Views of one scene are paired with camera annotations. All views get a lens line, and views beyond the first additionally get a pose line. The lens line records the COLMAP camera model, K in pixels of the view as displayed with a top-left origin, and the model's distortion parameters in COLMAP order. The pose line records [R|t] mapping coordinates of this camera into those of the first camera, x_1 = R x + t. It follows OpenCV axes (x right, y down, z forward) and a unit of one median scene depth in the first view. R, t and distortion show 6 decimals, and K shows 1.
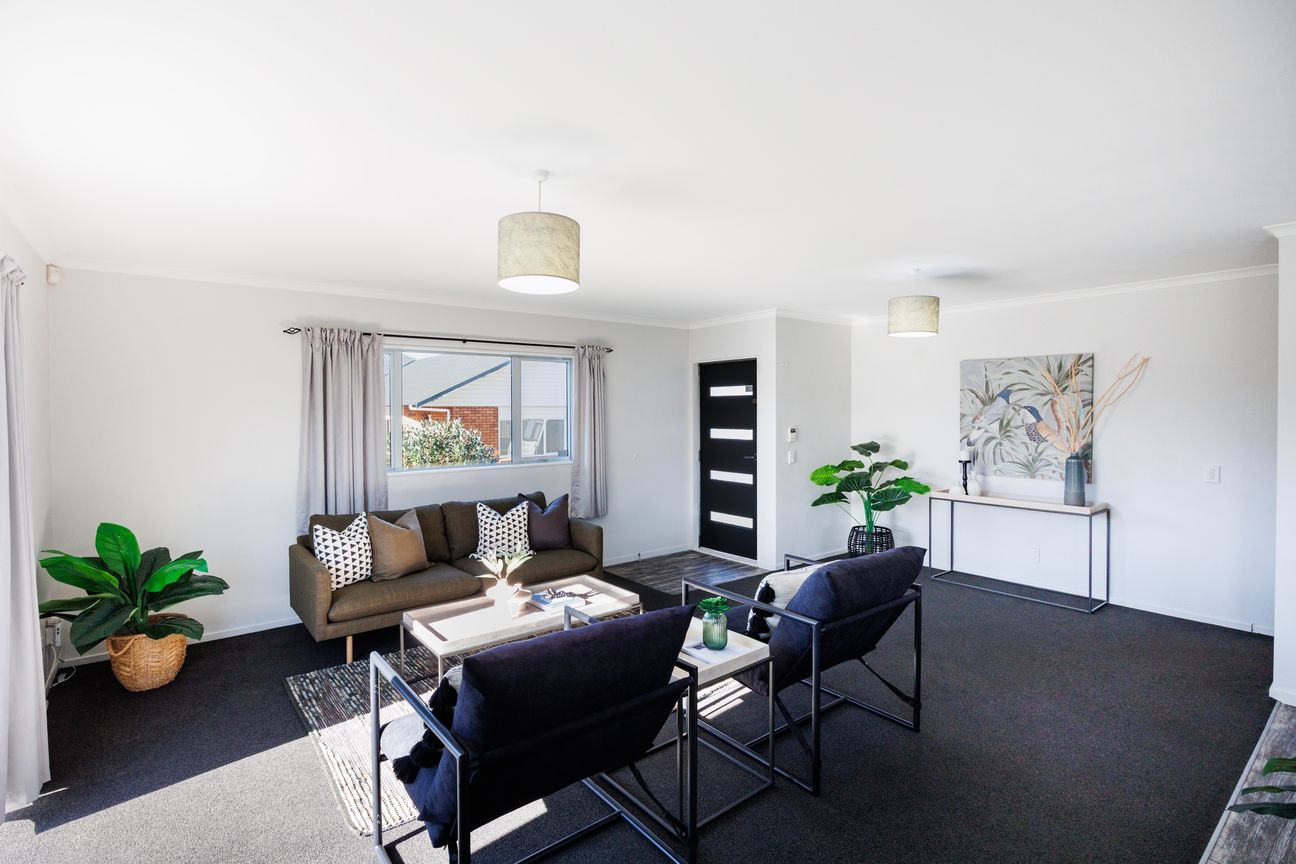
lens RADIAL K [[605.2, 0, 648.0], [0, 605.2, 432.0], [0, 0, 1]] dist [-0.019170, -0.000067]
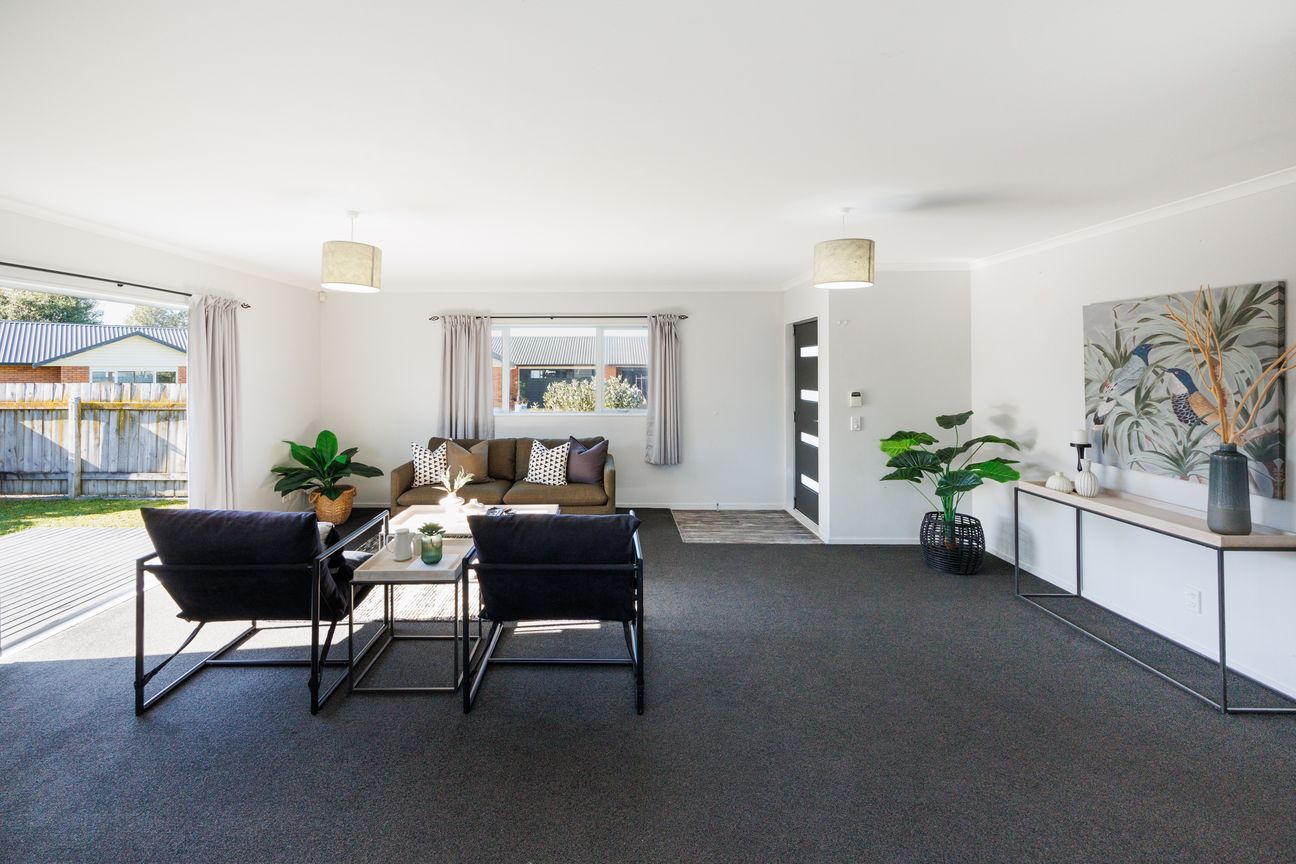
lens RADIAL K [[539.4, 0, 628.7], [0, 539.4, 370.8], [0, 0, 1]] dist [-0.000339, -0.000051]
pose [[0.786268, 0.007473, -0.617841, 0.516000], [-0.026518, 0.999414, -0.021658, -0.011734], [0.617317, 0.033413, 0.786005, 0.163291]]
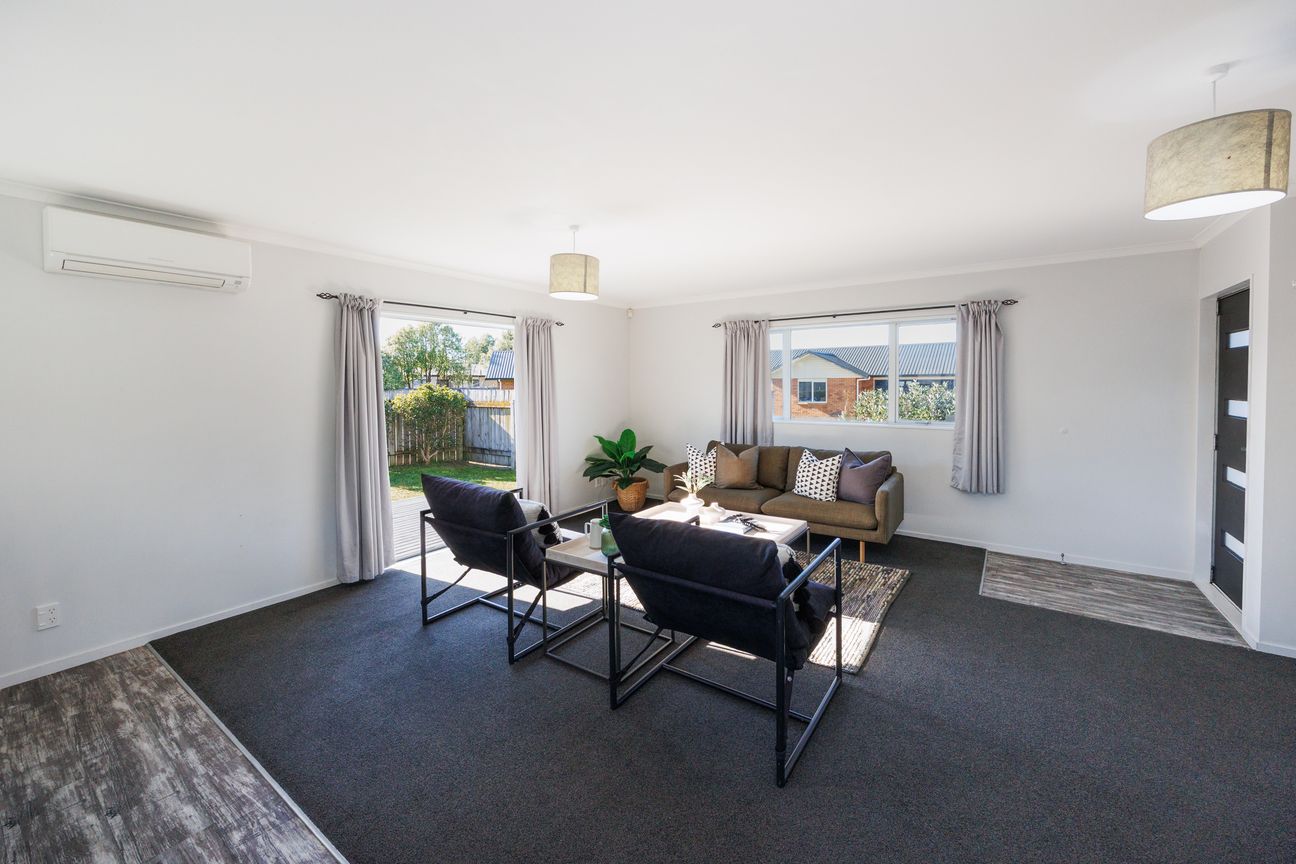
lens RADIAL K [[527.5, 0, 650.8], [0, 527.5, 401.3], [0, 0, 1]] dist [-0.002193, -0.000169]
pose [[0.286883, 0.038366, -0.957197, 0.549255], [-0.029708, 0.999073, 0.031141, -0.003874], [0.957505, 0.019502, 0.287757, 0.327166]]
